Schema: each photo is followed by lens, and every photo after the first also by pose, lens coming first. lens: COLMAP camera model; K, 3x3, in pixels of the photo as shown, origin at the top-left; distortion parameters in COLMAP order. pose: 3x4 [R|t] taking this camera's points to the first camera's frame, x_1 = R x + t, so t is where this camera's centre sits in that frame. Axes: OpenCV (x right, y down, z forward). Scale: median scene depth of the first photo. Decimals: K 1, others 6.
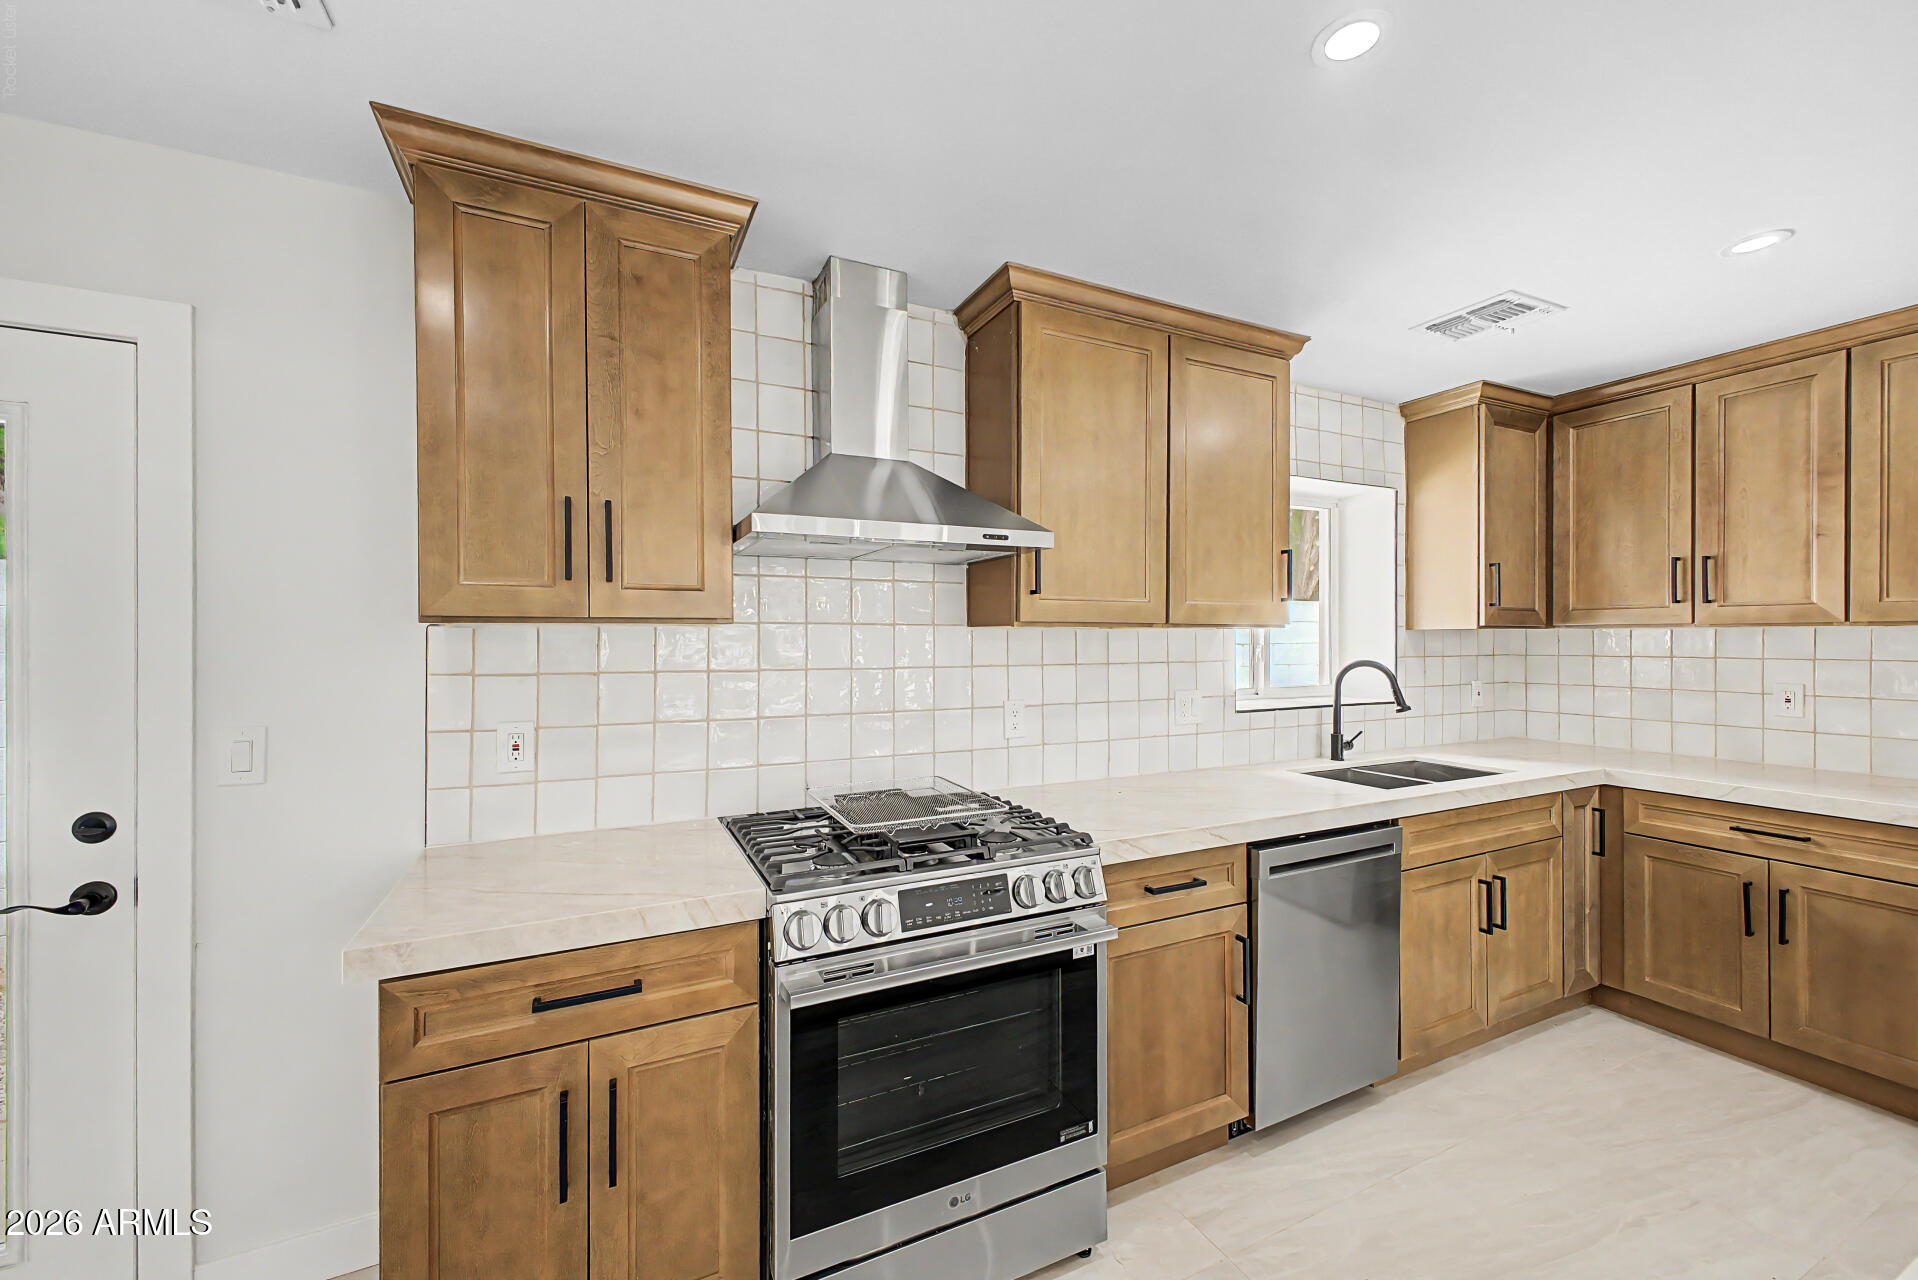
lens RADIAL K [[755.1, 0, 954.8], [0, 755.1, 629.5], [0, 0, 1]] dist [0.001575, 0.000000]
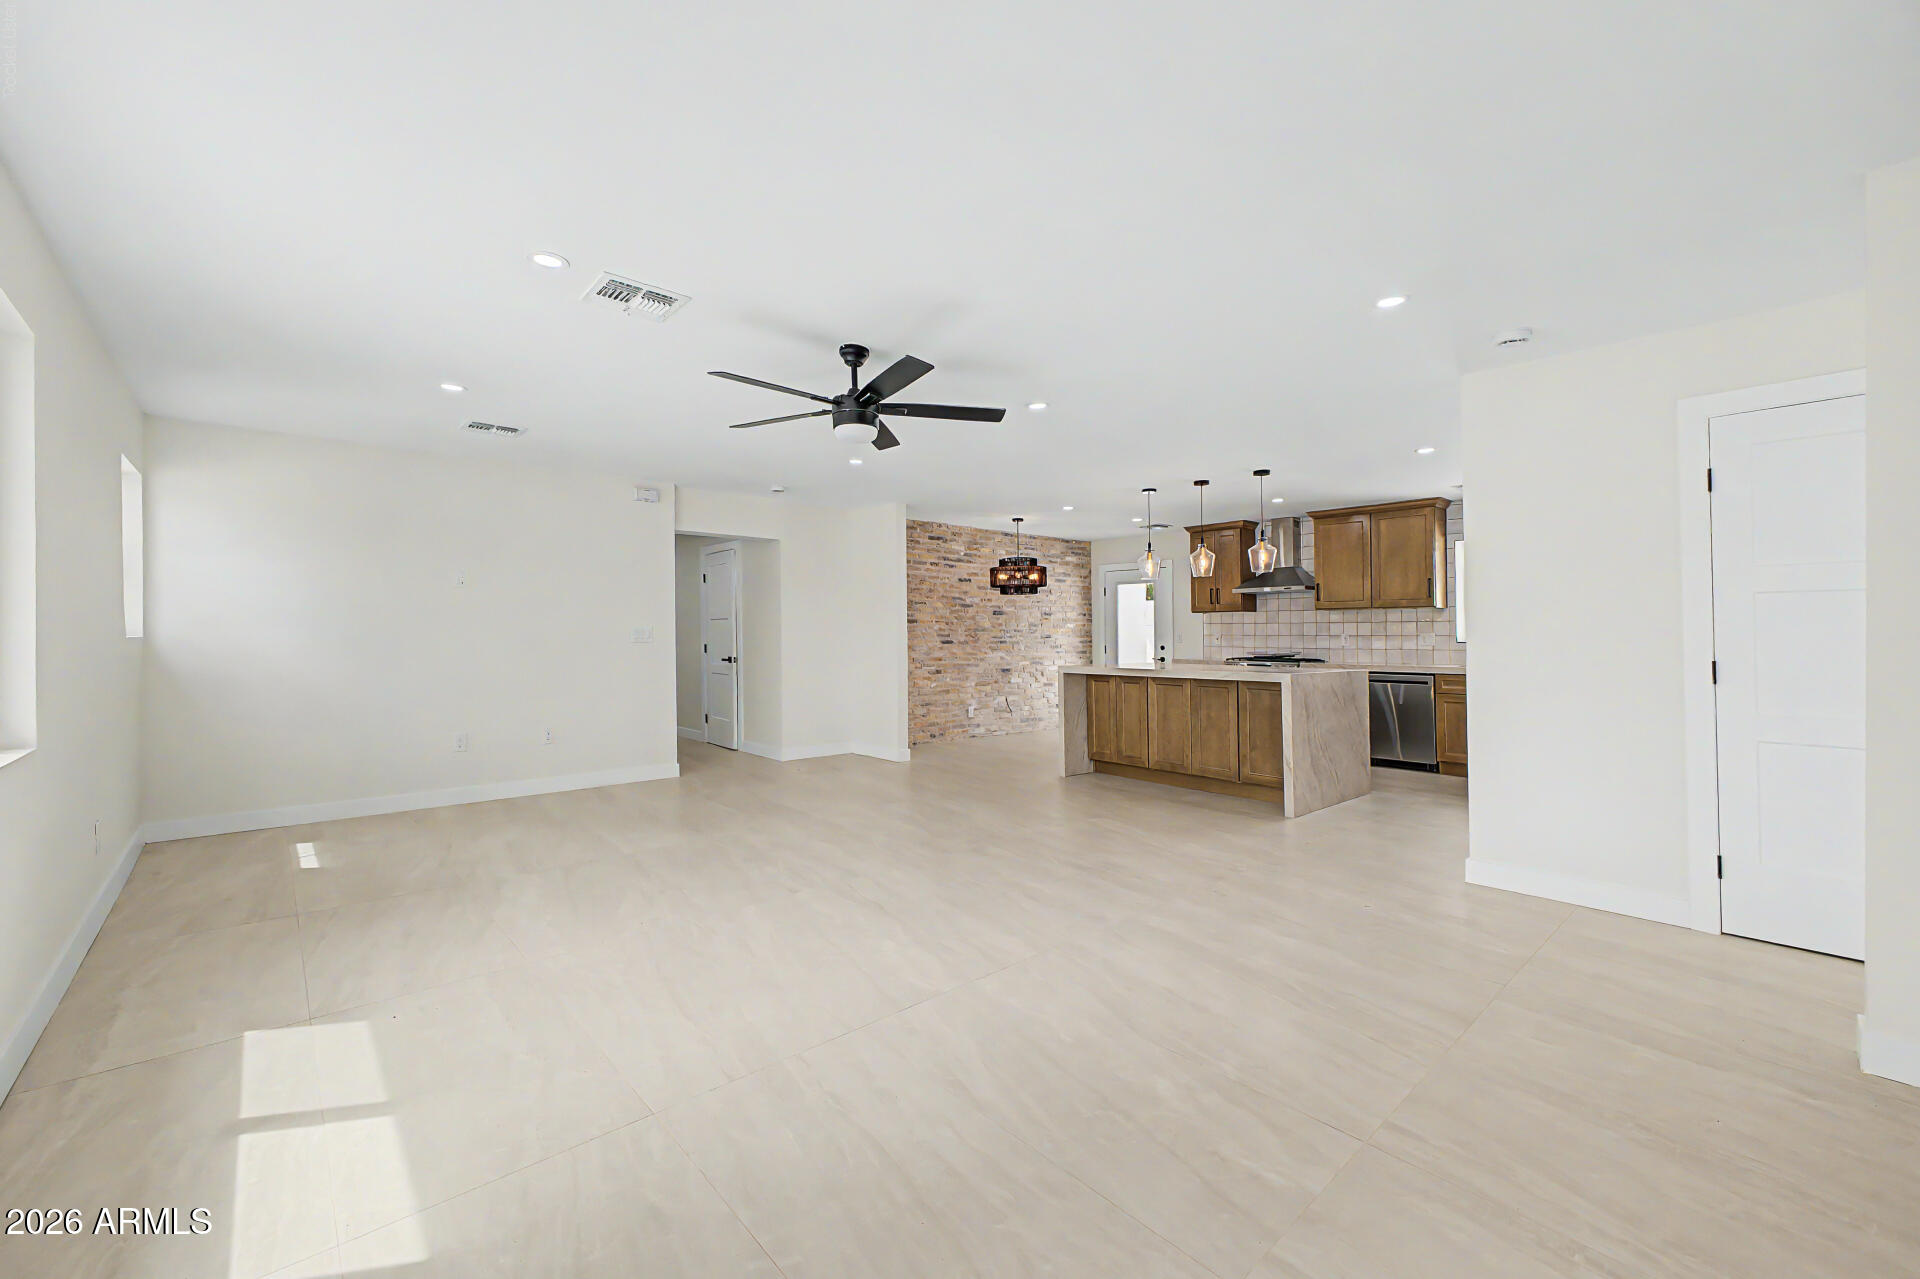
lens RADIAL K [[787.6, 0, 934.1], [0, 787.6, 634.7], [0, 0, 1]] dist [-0.000447, -0.000257]
pose [[0.246522, 0.000646, -0.969137, 3.258495], [0.006877, 0.999973, 0.002416, 0.092049], [0.969113, -0.007260, 0.246511, -1.675518]]
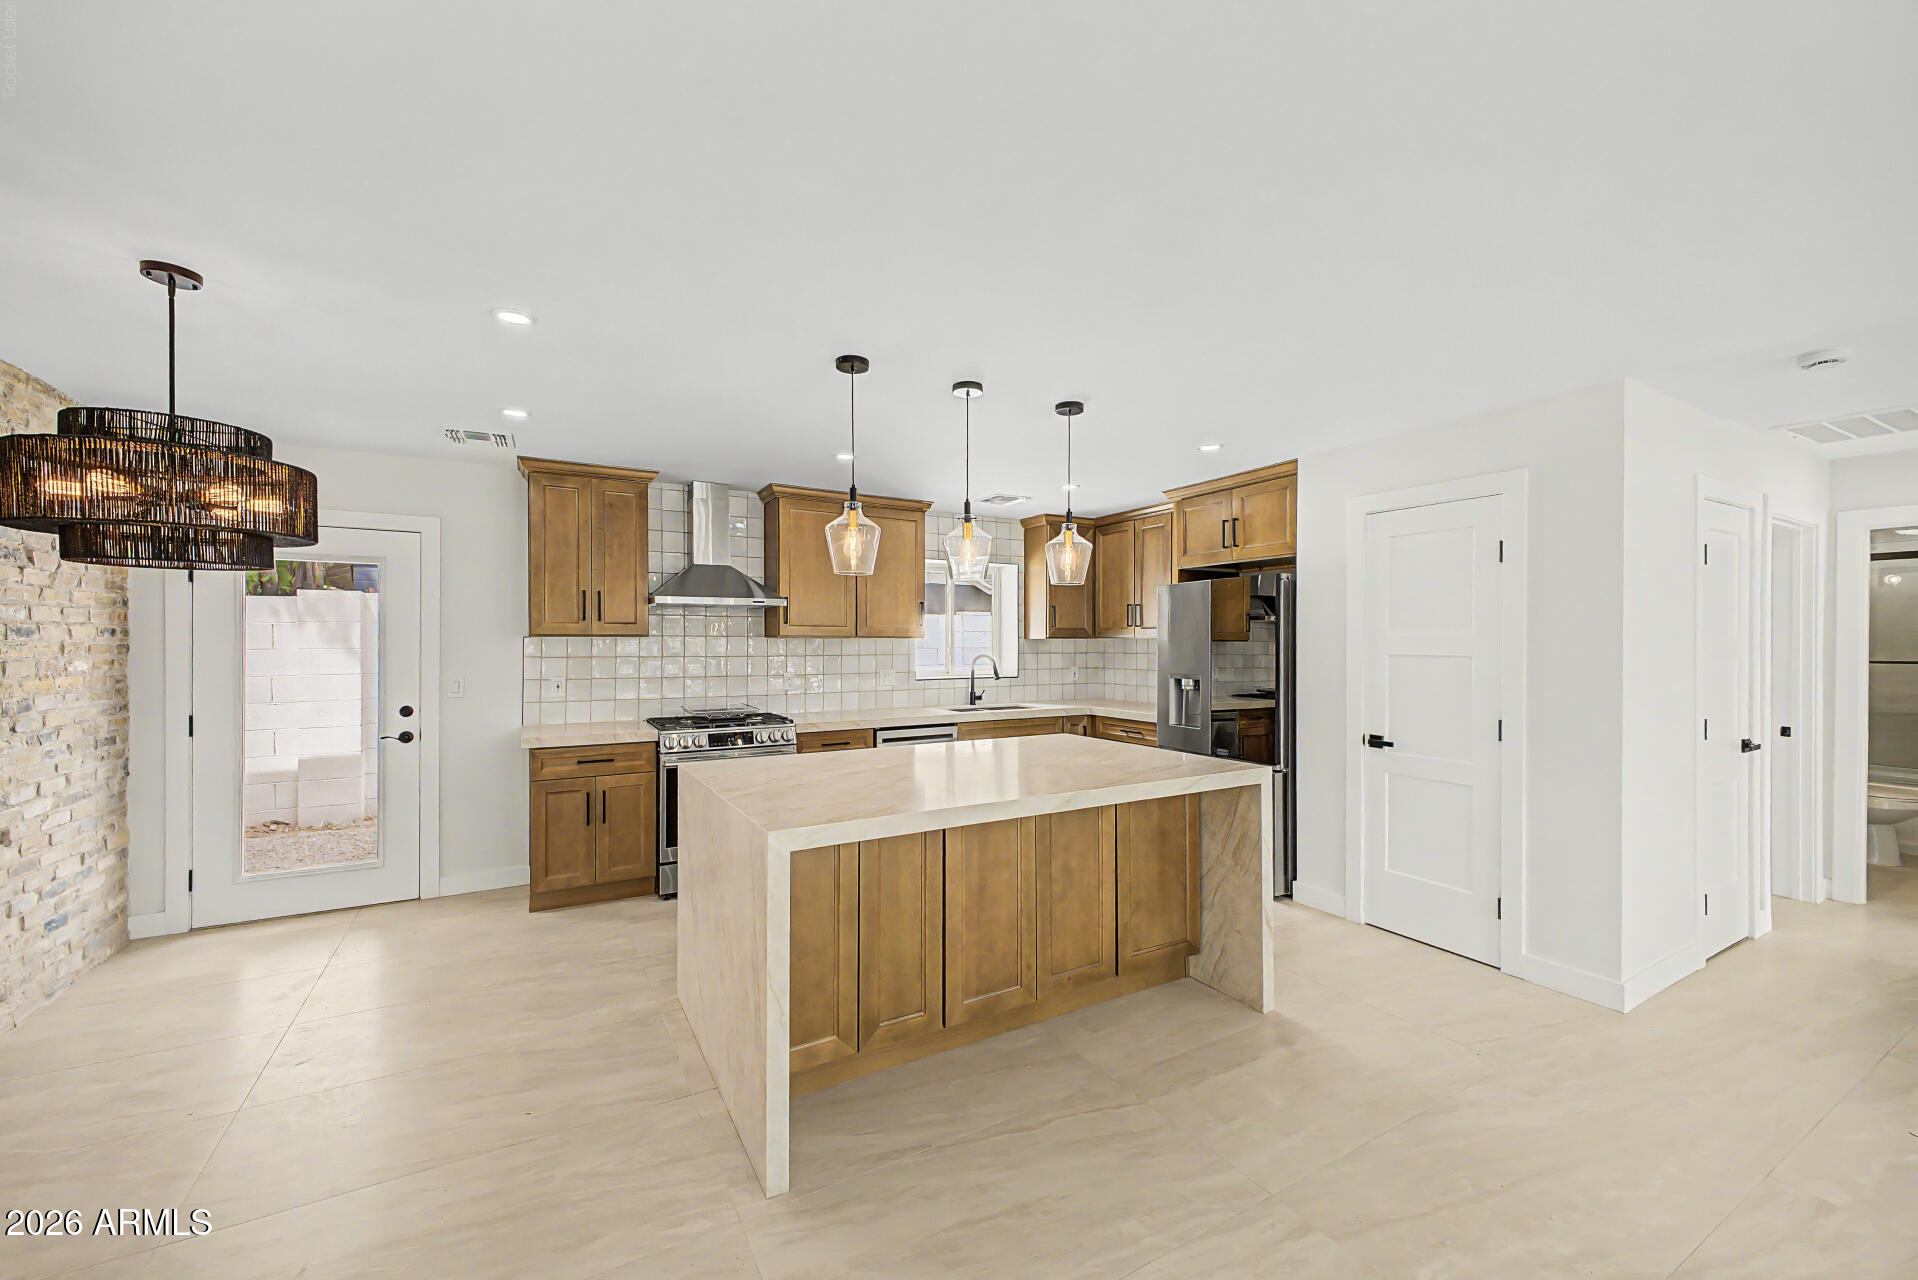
lens RADIAL K [[752.9, 0, 967.2], [0, 752.9, 634.7], [0, 0, 1]] dist [-0.001392, -0.000397]
pose [[0.996918, 0.003213, 0.078379, 0.481842], [-0.003197, 0.999995, -0.000329, -0.014990], [-0.078379, 0.000077, 0.996924, -1.344293]]
